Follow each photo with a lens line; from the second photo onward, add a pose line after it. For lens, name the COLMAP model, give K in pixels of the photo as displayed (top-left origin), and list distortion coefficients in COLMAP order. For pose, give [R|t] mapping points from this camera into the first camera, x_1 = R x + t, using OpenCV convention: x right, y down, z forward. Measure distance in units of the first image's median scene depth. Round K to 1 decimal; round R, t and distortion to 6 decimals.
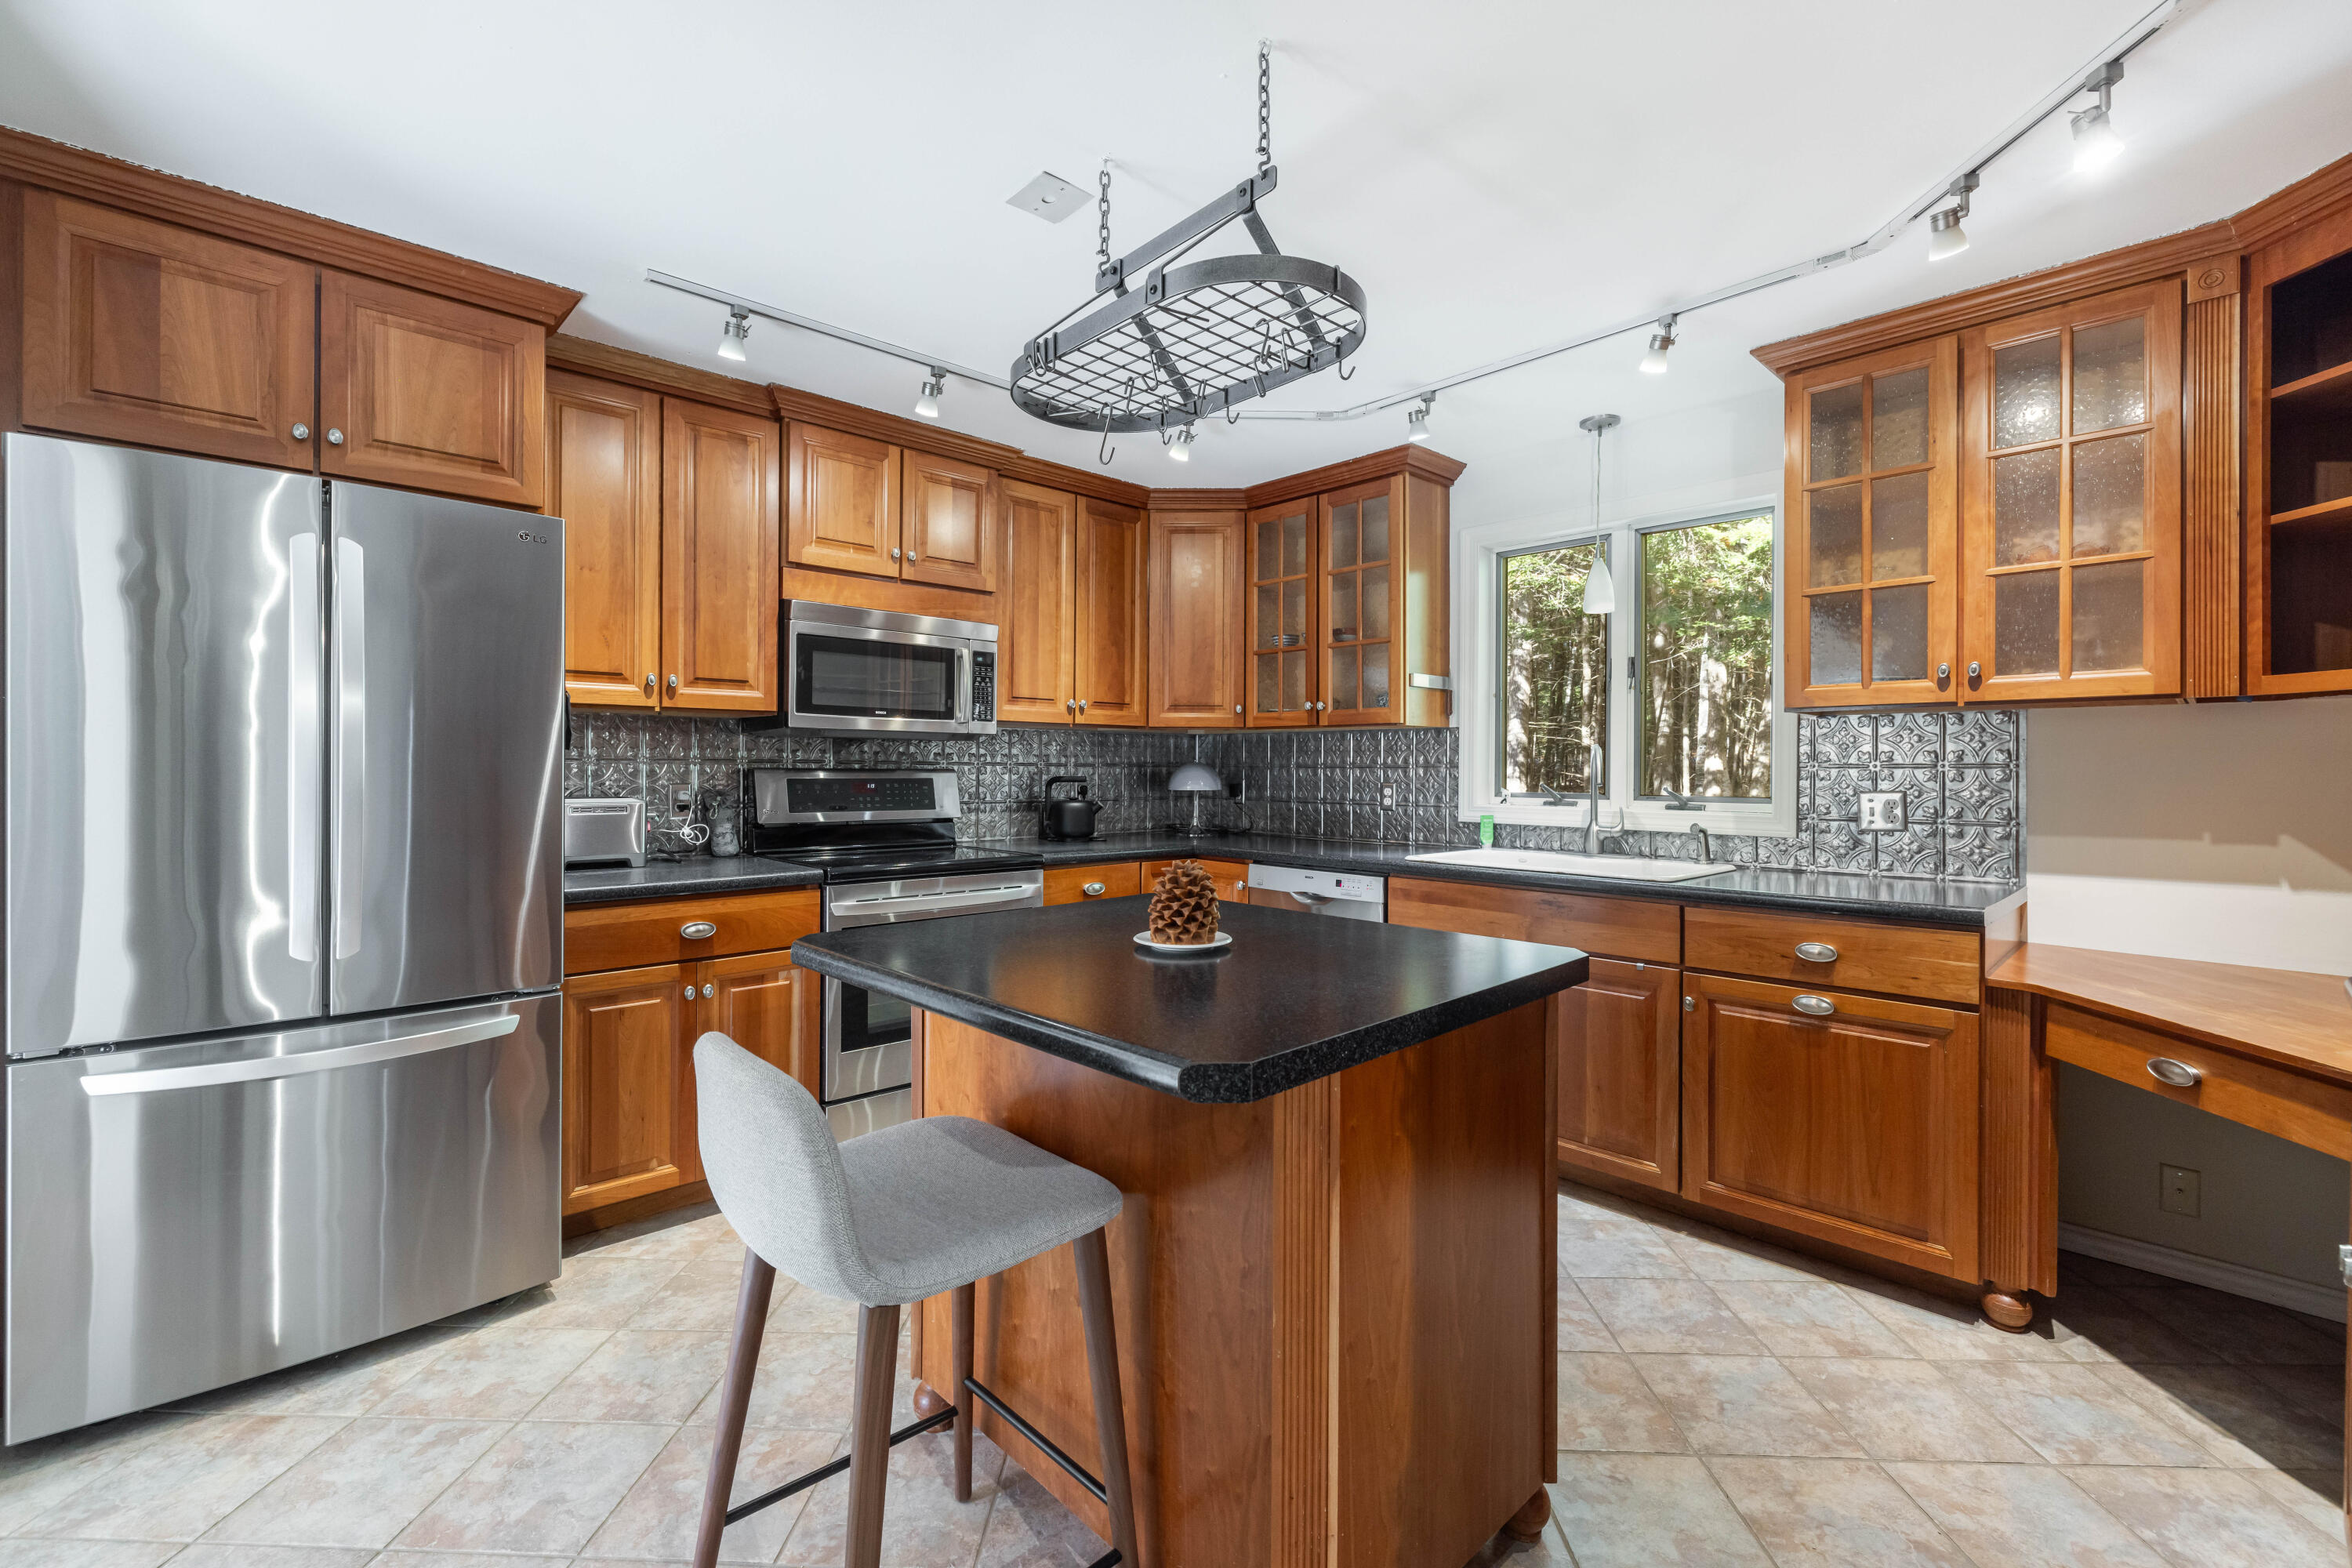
lens RADIAL K [[994.7, 0, 1183.8], [0, 994.7, 772.8], [0, 0, 1]] dist [-0.001244, 0.000538]
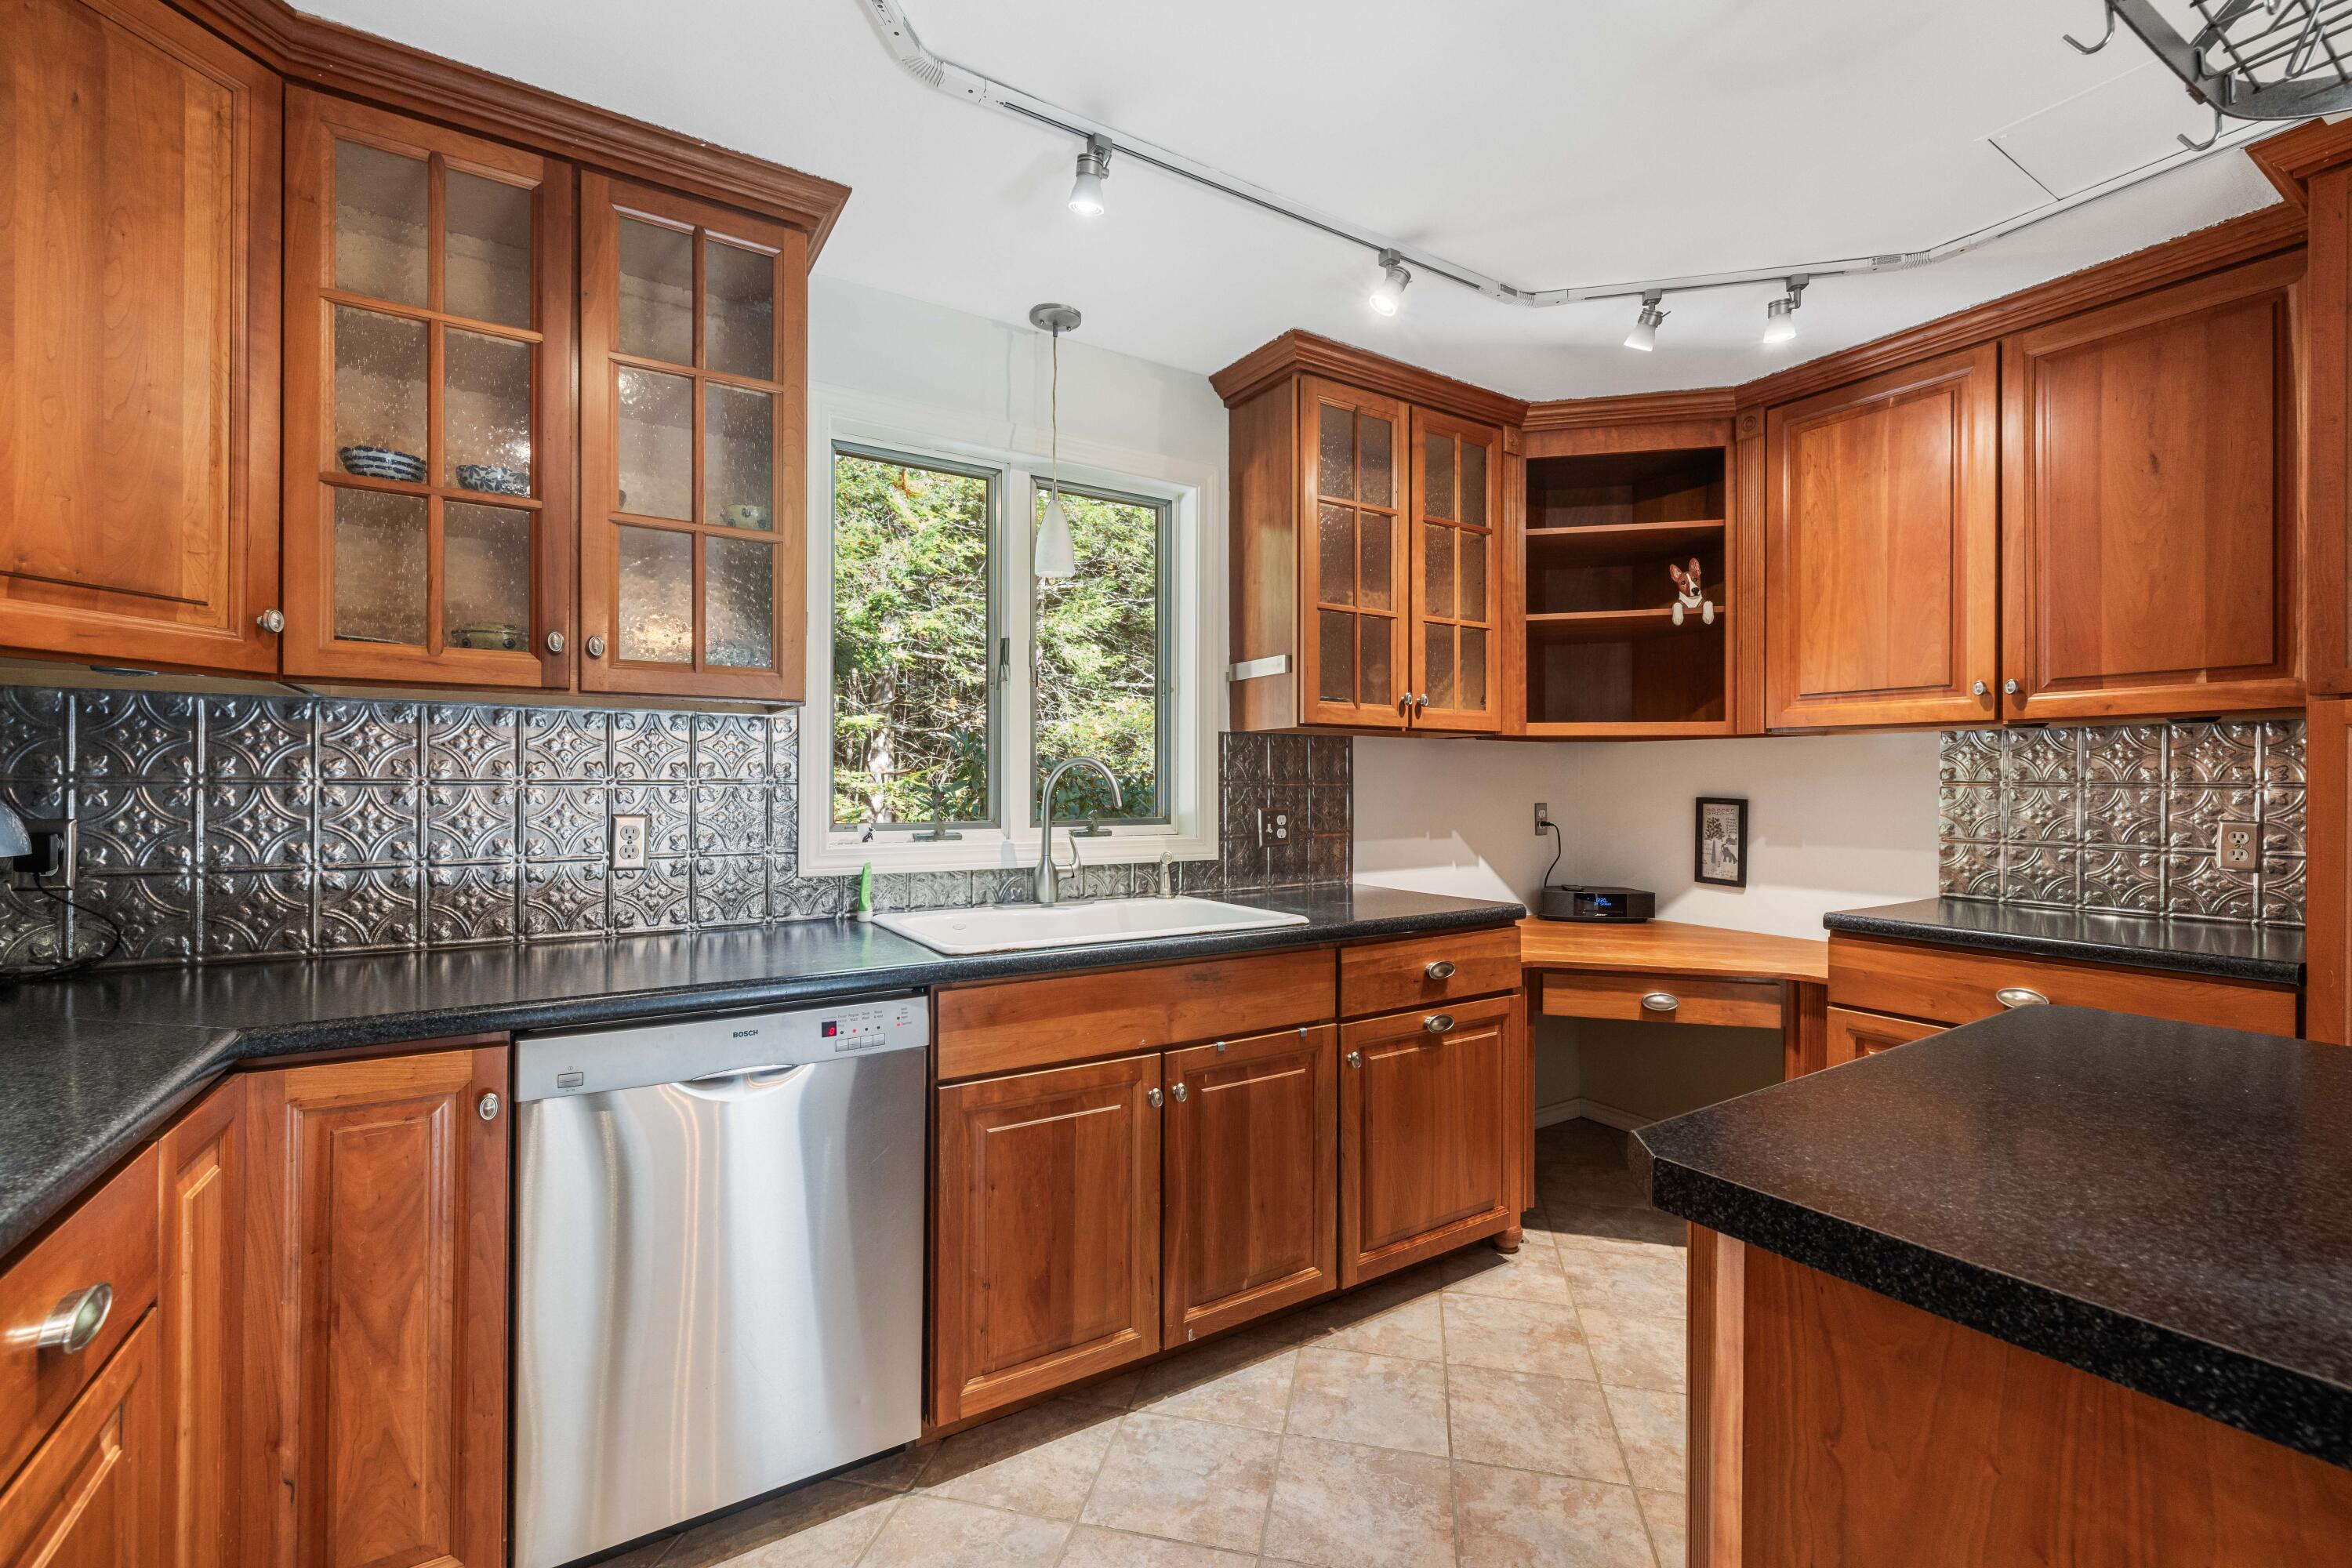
lens RADIAL K [[994.7, 0, 1182.5], [0, 994.7, 778.8], [0, 0, 1]] dist [-0.001244, 0.000538]
pose [[0.196130, -0.002058, 0.980576, -0.395200], [-0.000502, 0.999997, 0.002199, -0.014945], [-0.980578, -0.000923, 0.196128, 1.050073]]
